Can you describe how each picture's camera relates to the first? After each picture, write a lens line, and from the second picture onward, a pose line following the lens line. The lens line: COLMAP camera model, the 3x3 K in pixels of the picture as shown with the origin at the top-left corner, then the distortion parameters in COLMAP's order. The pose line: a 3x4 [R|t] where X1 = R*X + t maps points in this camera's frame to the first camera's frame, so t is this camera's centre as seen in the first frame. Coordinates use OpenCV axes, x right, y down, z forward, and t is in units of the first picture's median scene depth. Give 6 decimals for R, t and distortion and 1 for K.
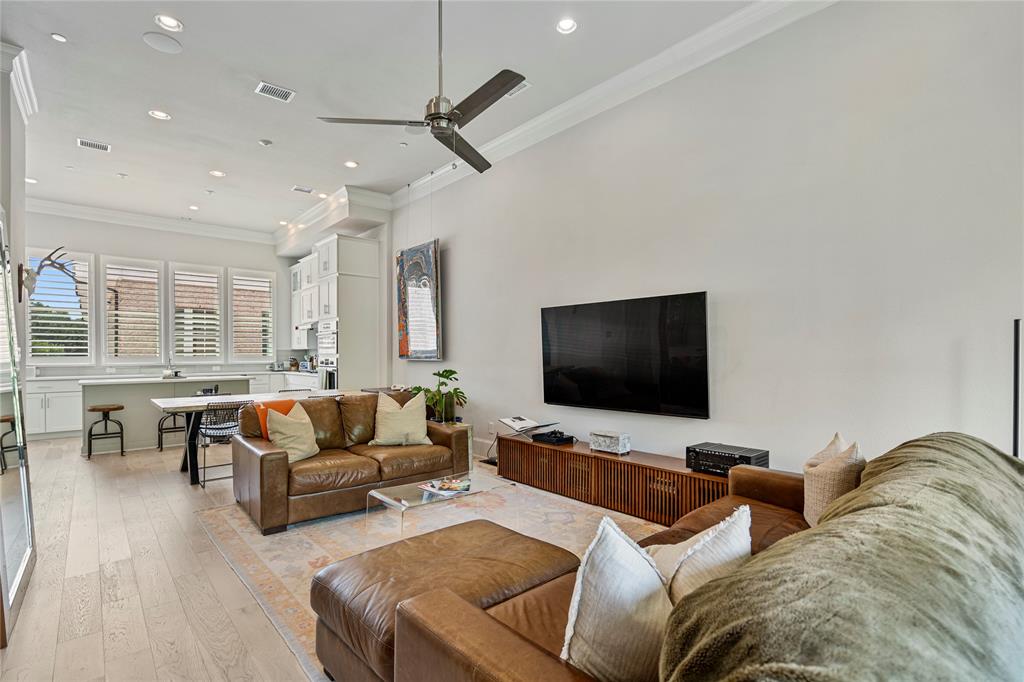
lens RADIAL K [[468.3, 0, 502.1], [0, 468.3, 361.6], [0, 0, 1]] dist [-0.009957, 0.000585]
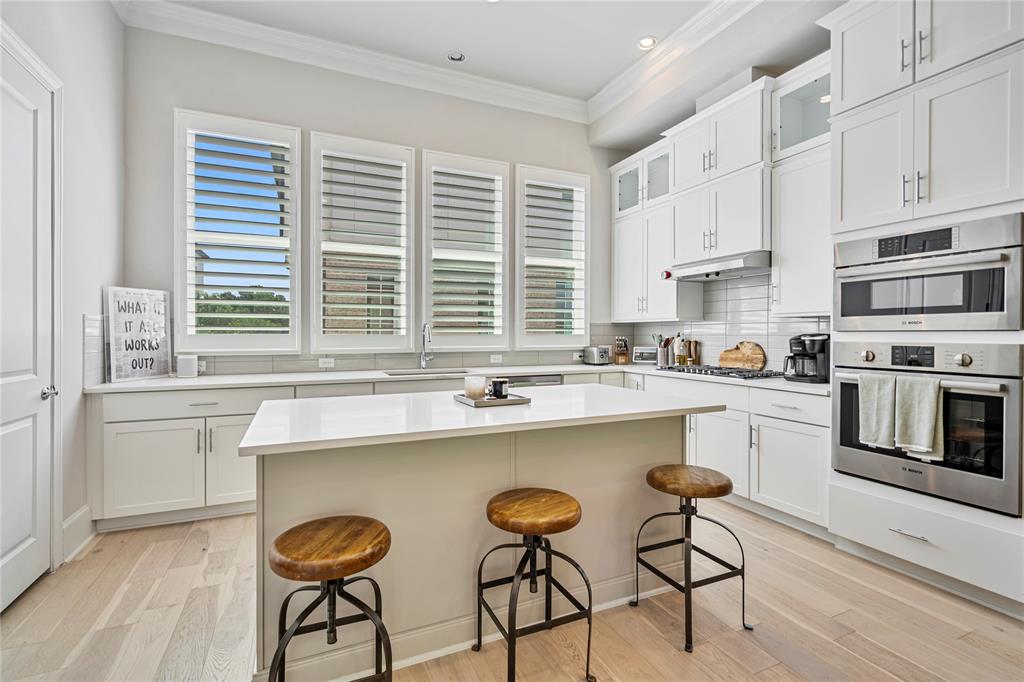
lens RADIAL K [[468.3, 0, 510.9], [0, 468.3, 336.5], [0, 0, 1]] dist [-0.009957, 0.000585]
pose [[0.955773, 0.007805, -0.294002, -0.459002], [-0.009195, 0.999952, -0.003346, -0.008540], [0.293962, 0.005901, 0.955799, 0.526118]]
